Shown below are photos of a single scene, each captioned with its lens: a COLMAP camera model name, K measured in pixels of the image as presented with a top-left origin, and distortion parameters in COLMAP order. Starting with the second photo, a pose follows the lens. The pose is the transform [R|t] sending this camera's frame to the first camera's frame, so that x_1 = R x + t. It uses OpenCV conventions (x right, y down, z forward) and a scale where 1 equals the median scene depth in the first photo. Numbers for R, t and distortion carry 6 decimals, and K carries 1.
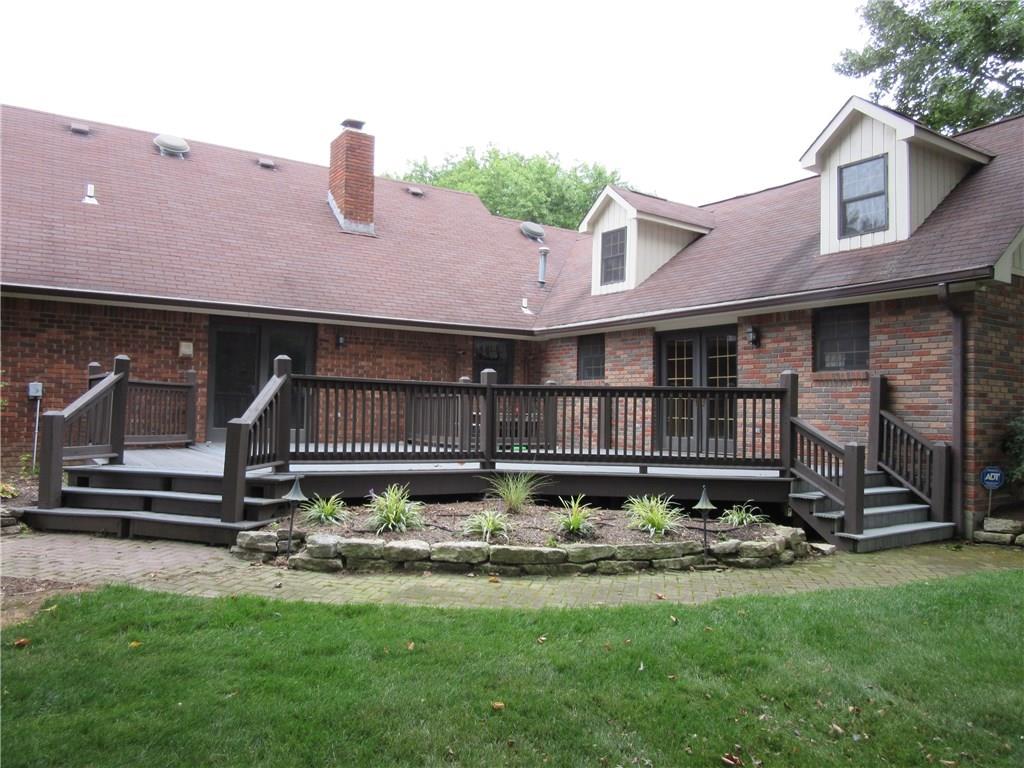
lens RADIAL K [[762.0, 0, 512.0], [0, 762.0, 384.0], [0, 0, 1]] dist [-0.041935, 0.010366]
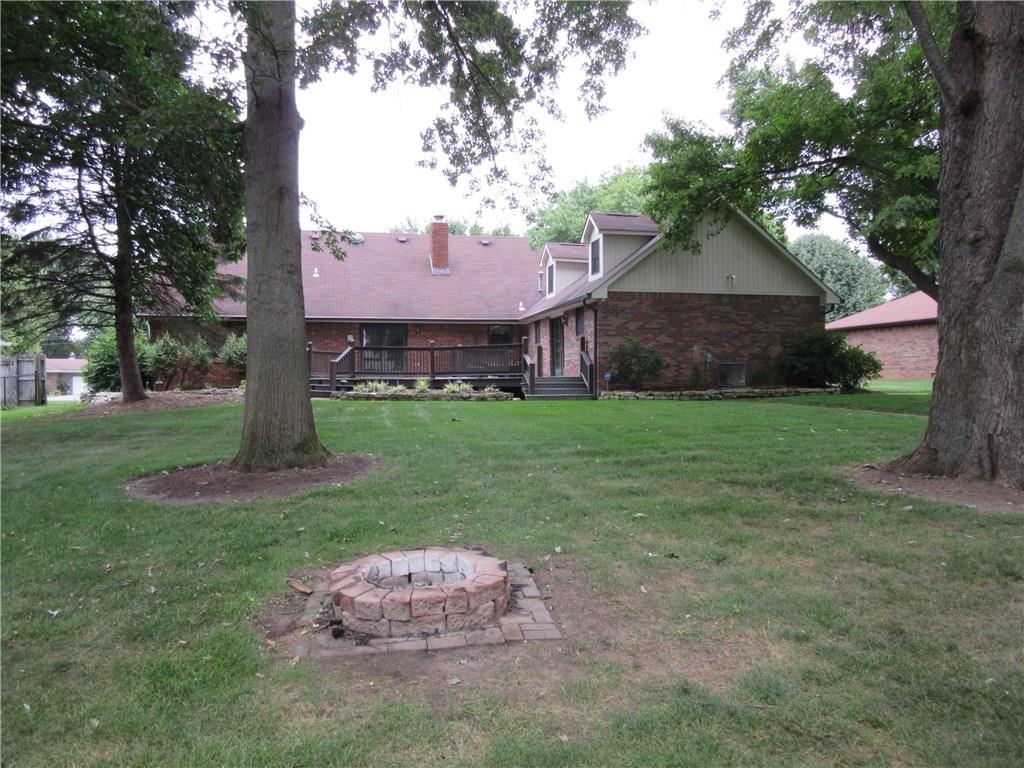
lens RADIAL K [[762.0, 0, 512.0], [0, 762.0, 384.0], [0, 0, 1]] dist [-0.041935, 0.010366]
pose [[0.933675, -0.023293, -0.357364, 0.813520], [0.036325, 0.998896, 0.029795, 0.042238], [0.356276, -0.040800, 0.933490, -0.961954]]
